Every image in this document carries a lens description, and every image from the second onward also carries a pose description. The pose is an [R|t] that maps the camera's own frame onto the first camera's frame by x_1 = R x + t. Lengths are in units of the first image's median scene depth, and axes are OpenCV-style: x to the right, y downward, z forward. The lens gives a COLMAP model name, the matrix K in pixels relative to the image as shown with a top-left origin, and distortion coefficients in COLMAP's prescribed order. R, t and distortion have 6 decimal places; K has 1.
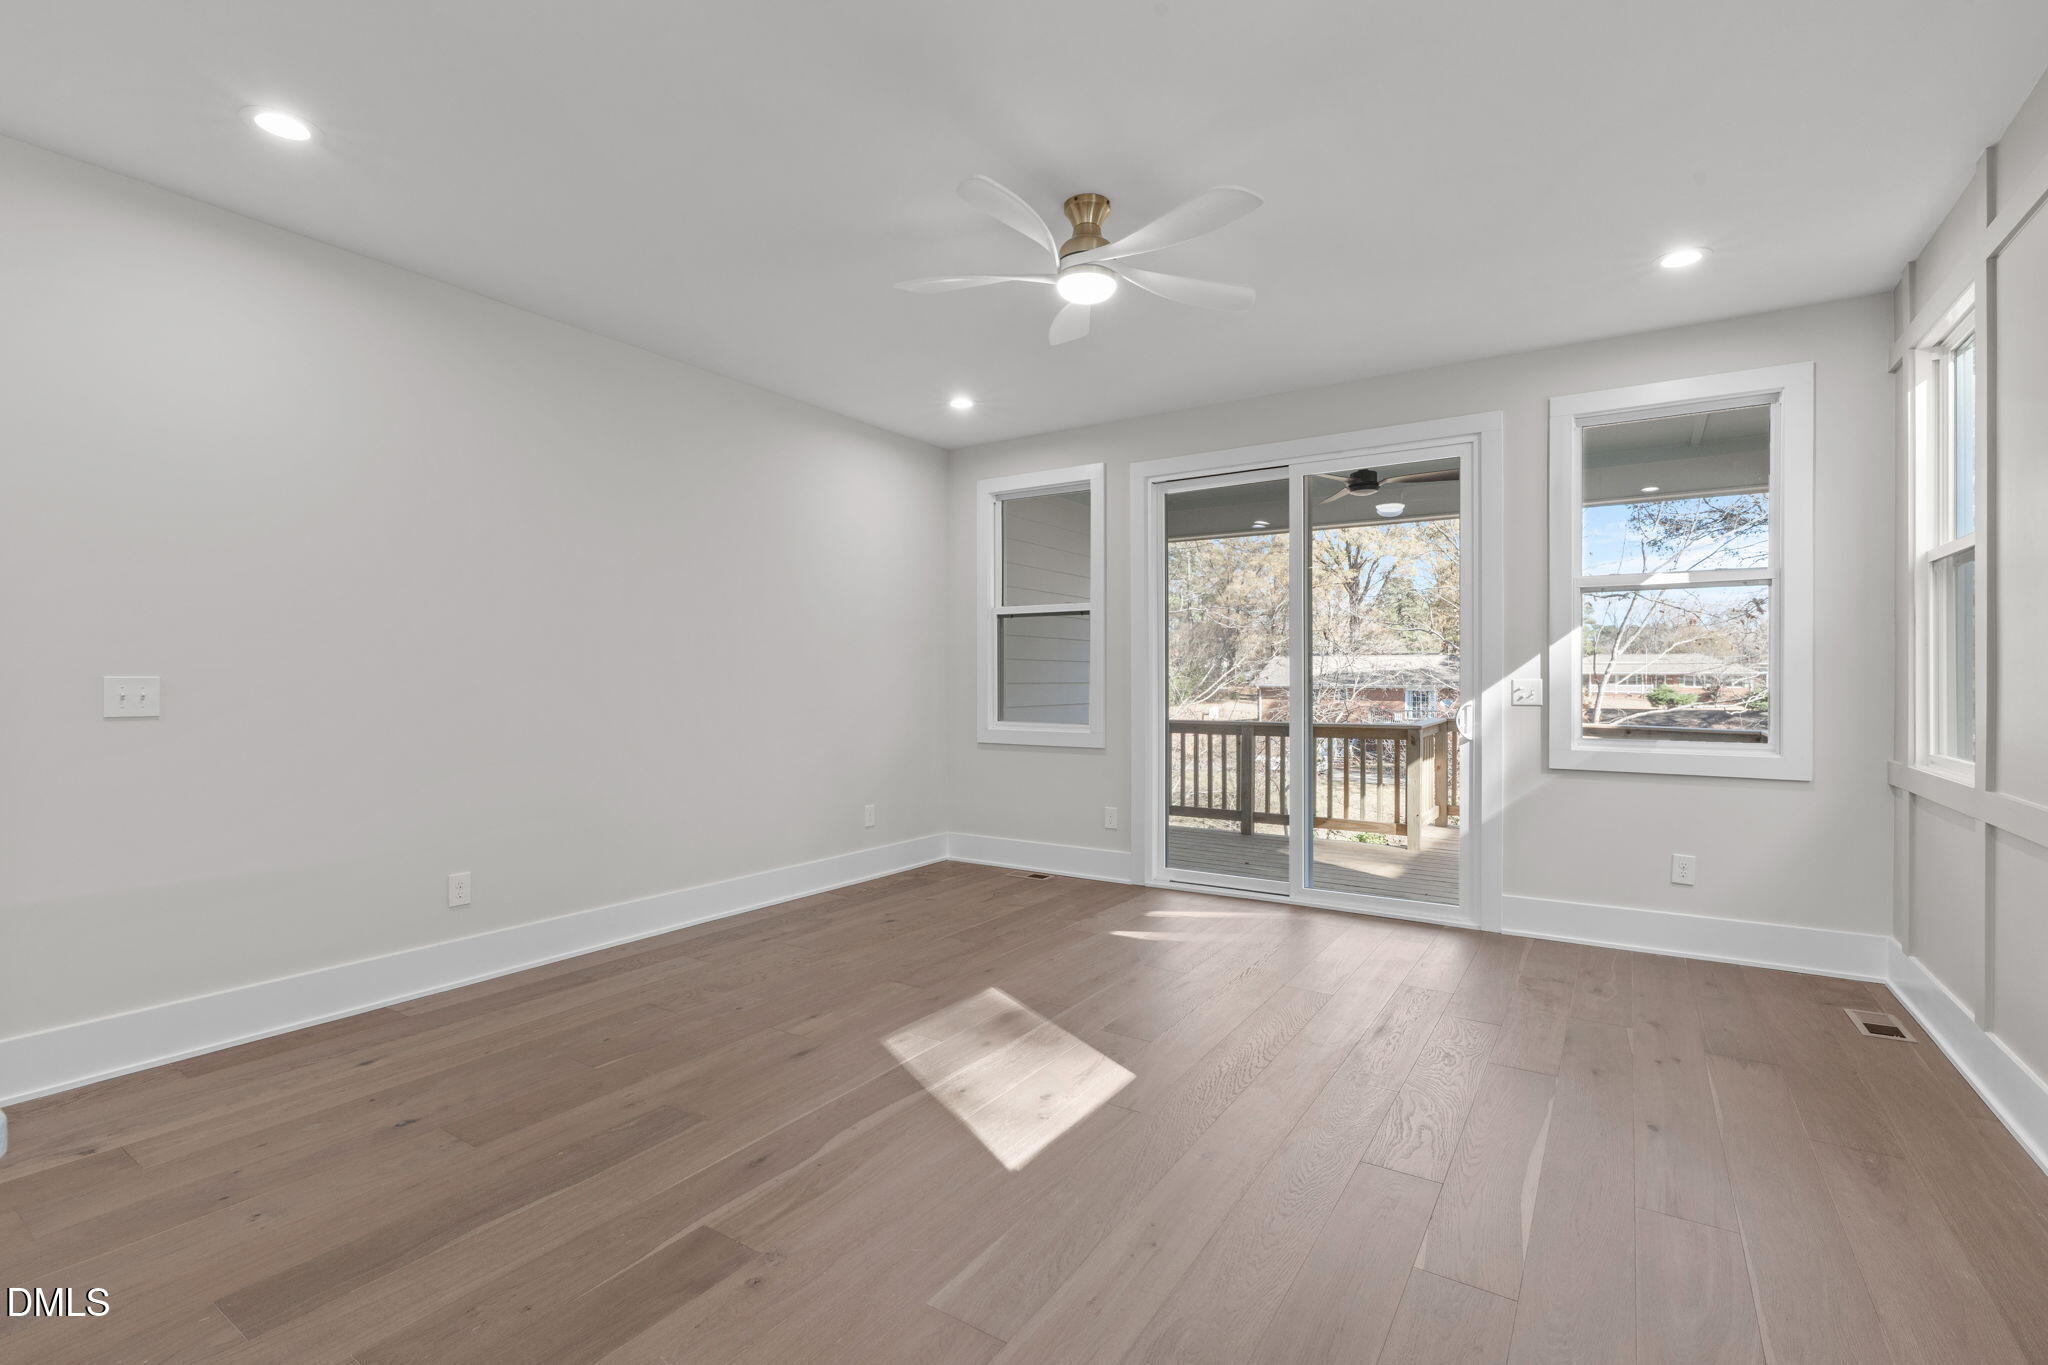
lens RADIAL K [[922.5, 0, 1033.6], [0, 922.5, 684.4], [0, 0, 1]] dist [-0.010625, 0.002827]
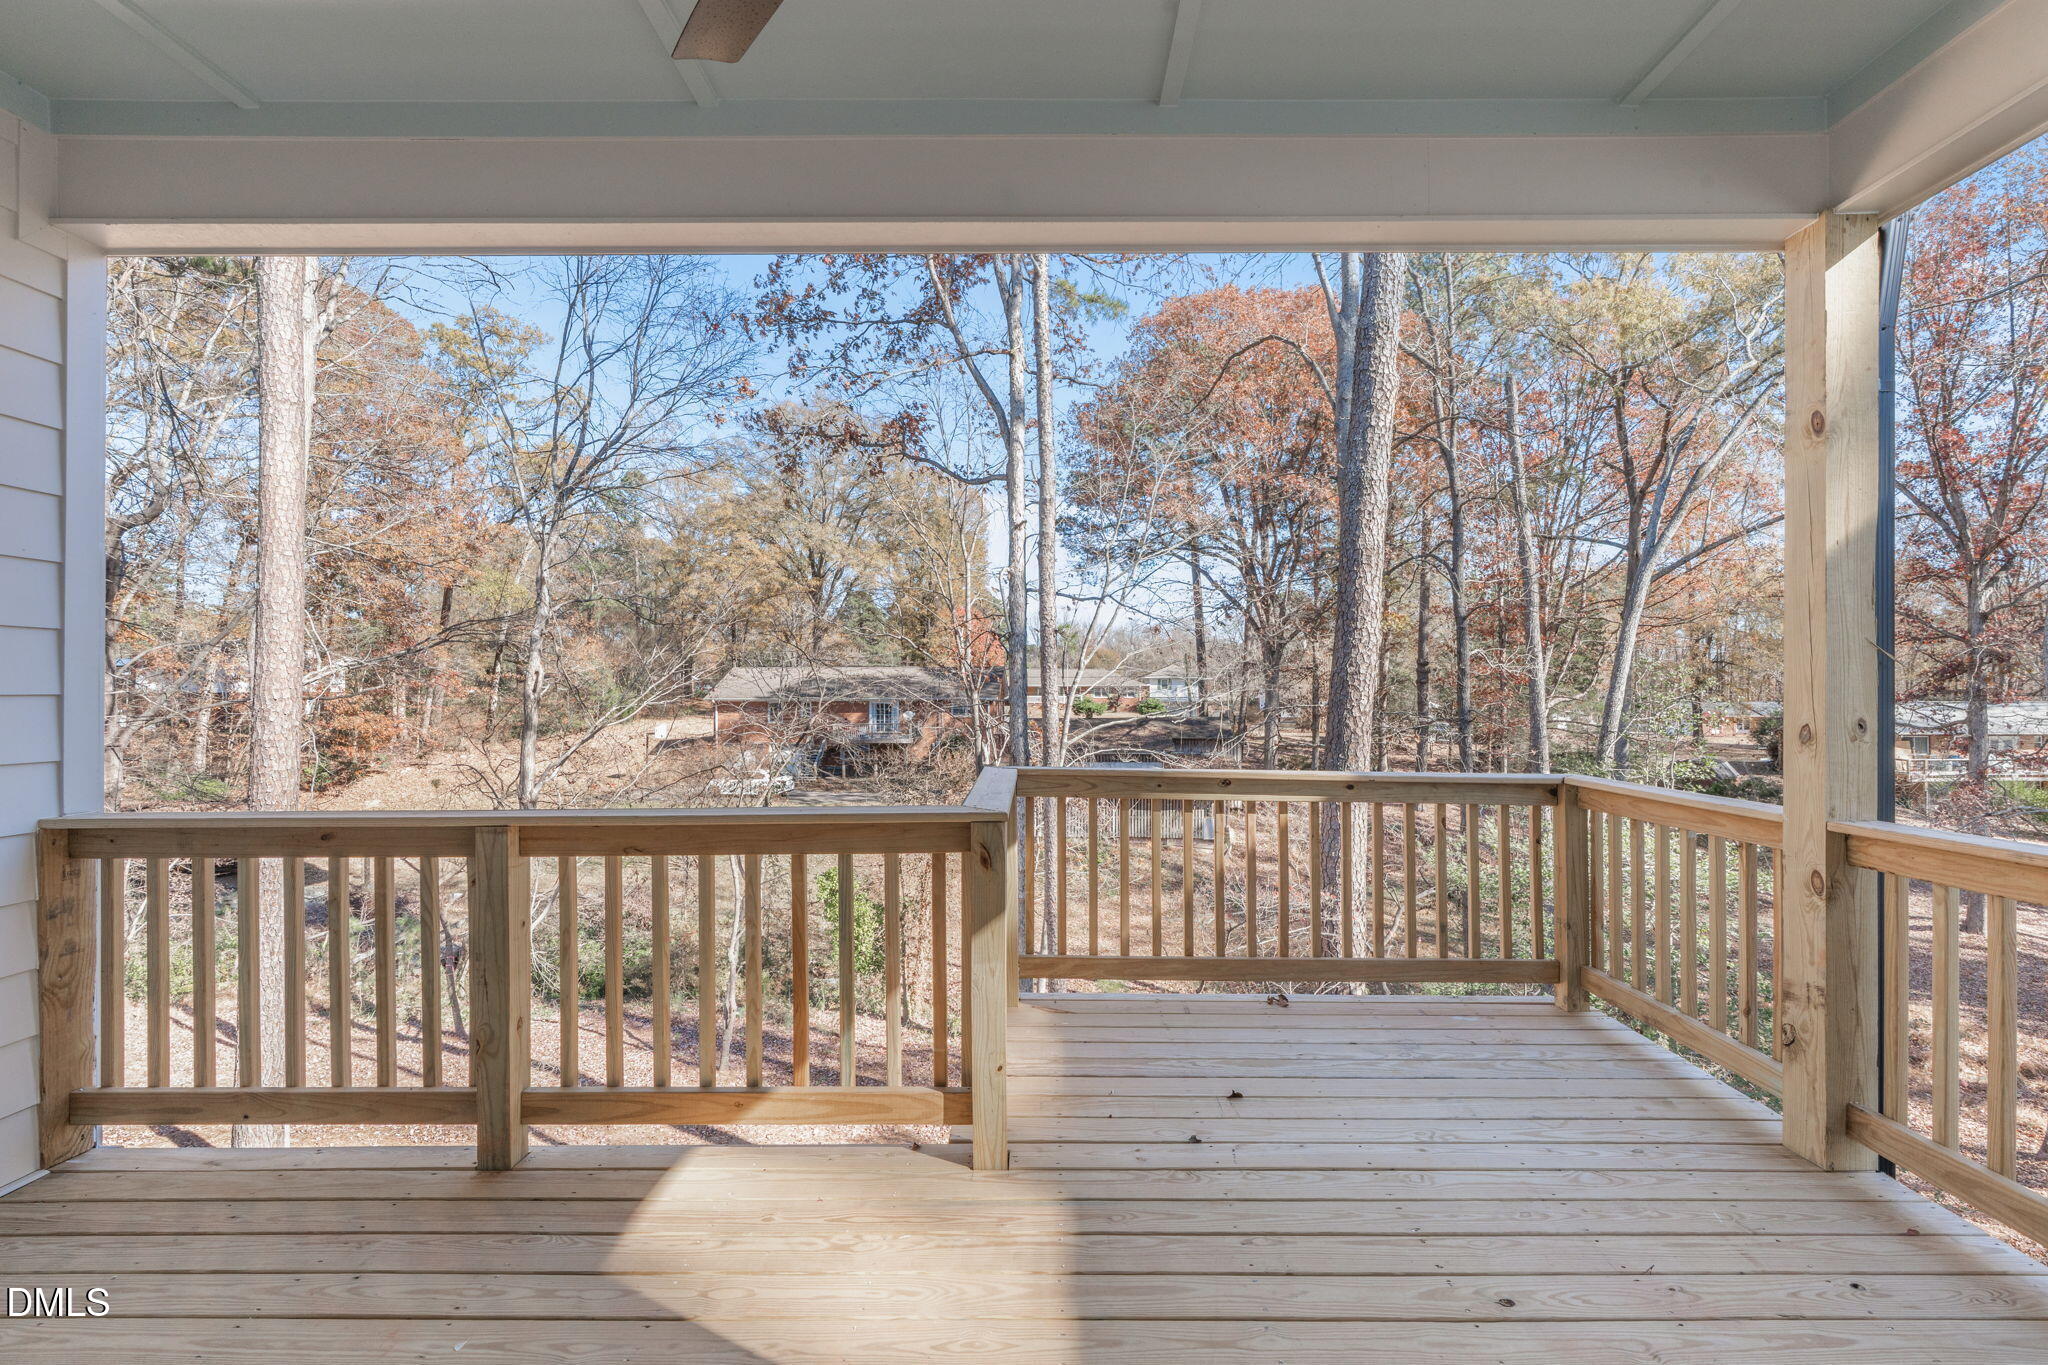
lens RADIAL K [[922.5, 0, 1051.1], [0, 922.5, 690.1], [0, 0, 1]] dist [-0.010625, 0.002827]
pose [[0.835355, -0.005047, 0.549687, 0.384327], [0.009615, 0.999939, -0.005430, 0.000182], [-0.549627, 0.009821, 0.835353, 1.108294]]
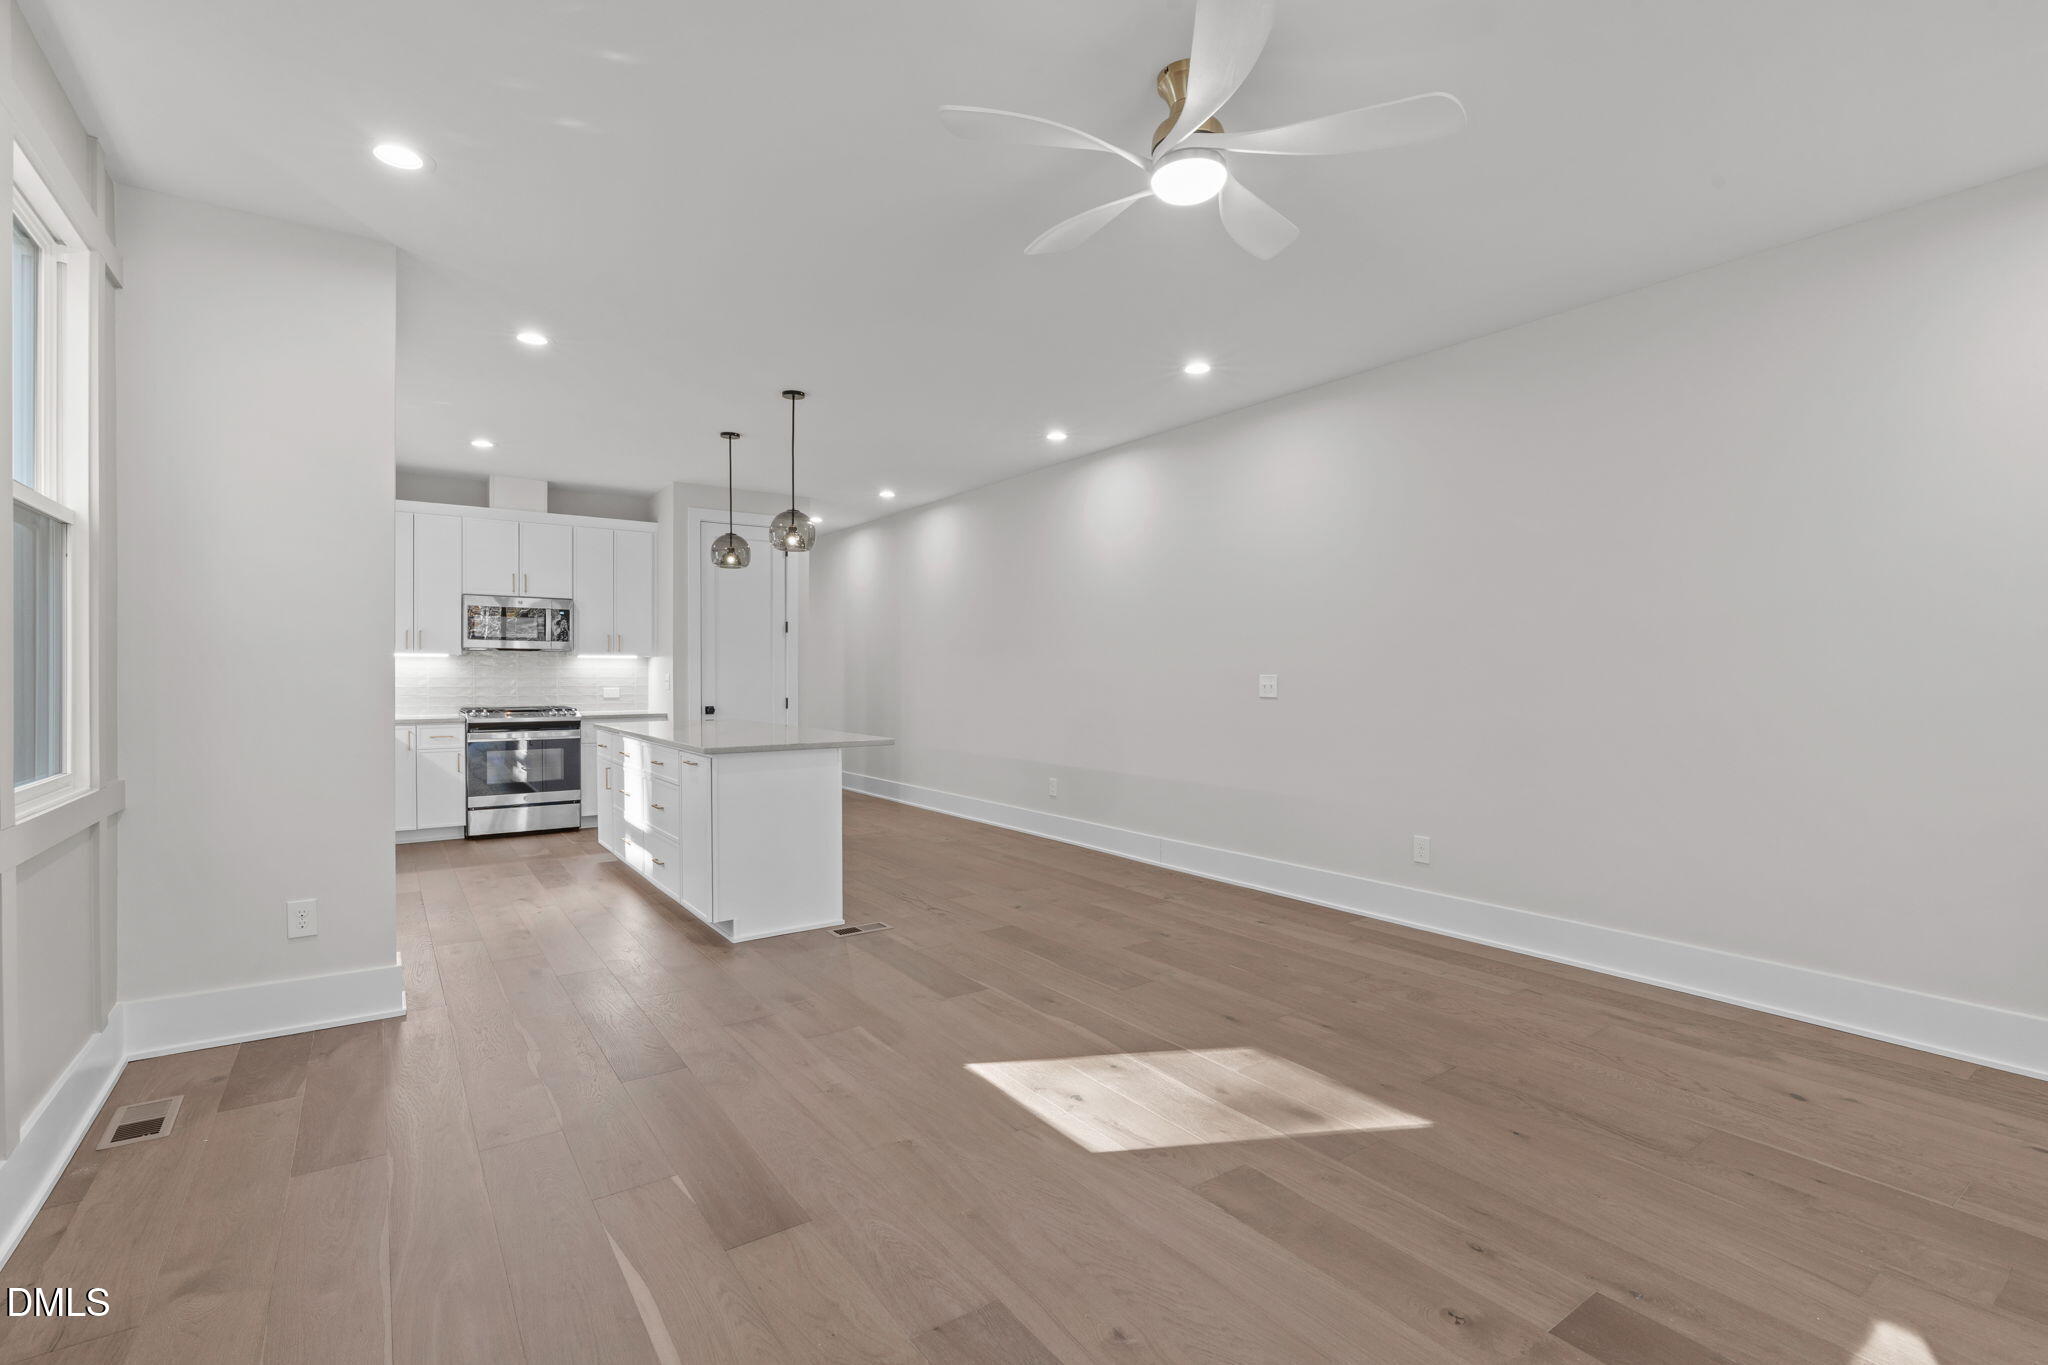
lens RADIAL K [[922.5, 0, 1039.1], [0, 922.5, 693.0], [0, 0, 1]] dist [-0.010625, 0.002827]
pose [[-0.361487, 0.016498, -0.932231, 0.586302], [-0.006906, 0.999769, 0.020371, -0.005376], [0.932352, 0.013801, -0.361289, 0.814050]]
